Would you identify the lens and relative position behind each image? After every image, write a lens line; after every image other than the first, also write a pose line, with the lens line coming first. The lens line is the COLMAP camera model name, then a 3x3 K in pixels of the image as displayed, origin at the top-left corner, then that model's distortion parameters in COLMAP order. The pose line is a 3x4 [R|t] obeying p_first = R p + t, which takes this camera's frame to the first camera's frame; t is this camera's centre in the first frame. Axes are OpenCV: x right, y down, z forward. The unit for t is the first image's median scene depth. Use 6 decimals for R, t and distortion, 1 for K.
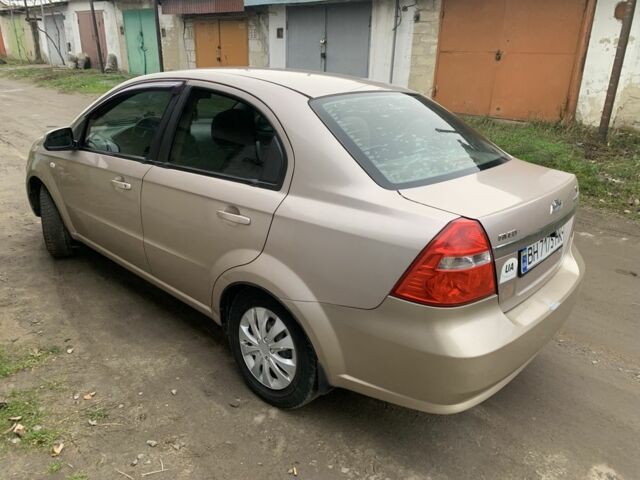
lens RADIAL K [[486.9, 0, 319.4], [0, 486.9, 242.7], [0, 0, 1]] dist [0.015586, -0.009912]
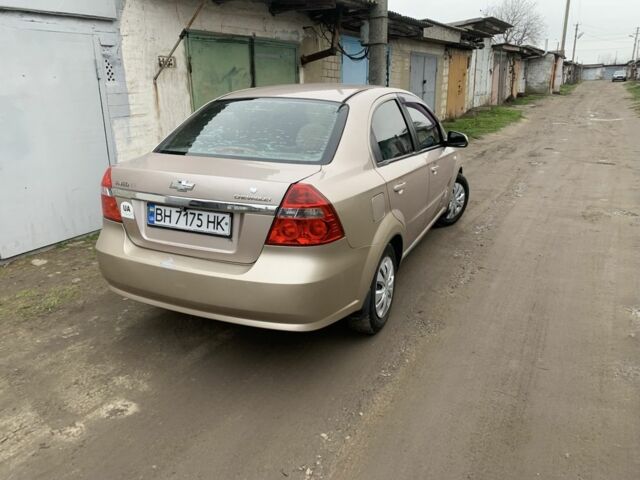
lens RADIAL K [[486.9, 0, 320.0], [0, 486.9, 236.3], [0, 0, 1]] dist [0.015586, -0.009912]
pose [[0.300743, 0.247094, -0.921140, 1.238450], [-0.316565, 0.936957, 0.147981, -0.174041], [0.899634, 0.247096, 0.360004, 0.648280]]
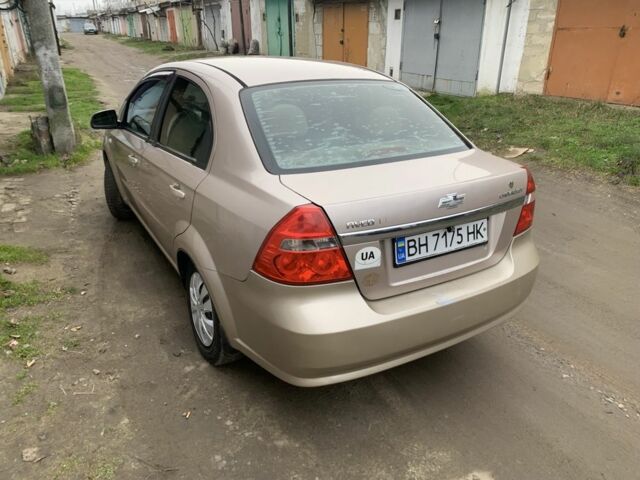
lens RADIAL K [[486.9, 0, 317.4], [0, 486.9, 237.7], [0, 0, 1]] dist [0.015586, -0.009912]
pose [[0.954927, 0.089203, -0.283121, 0.366345], [-0.081783, 0.995928, 0.037946, -0.011028], [0.285353, -0.013081, 0.958333, -0.006428]]
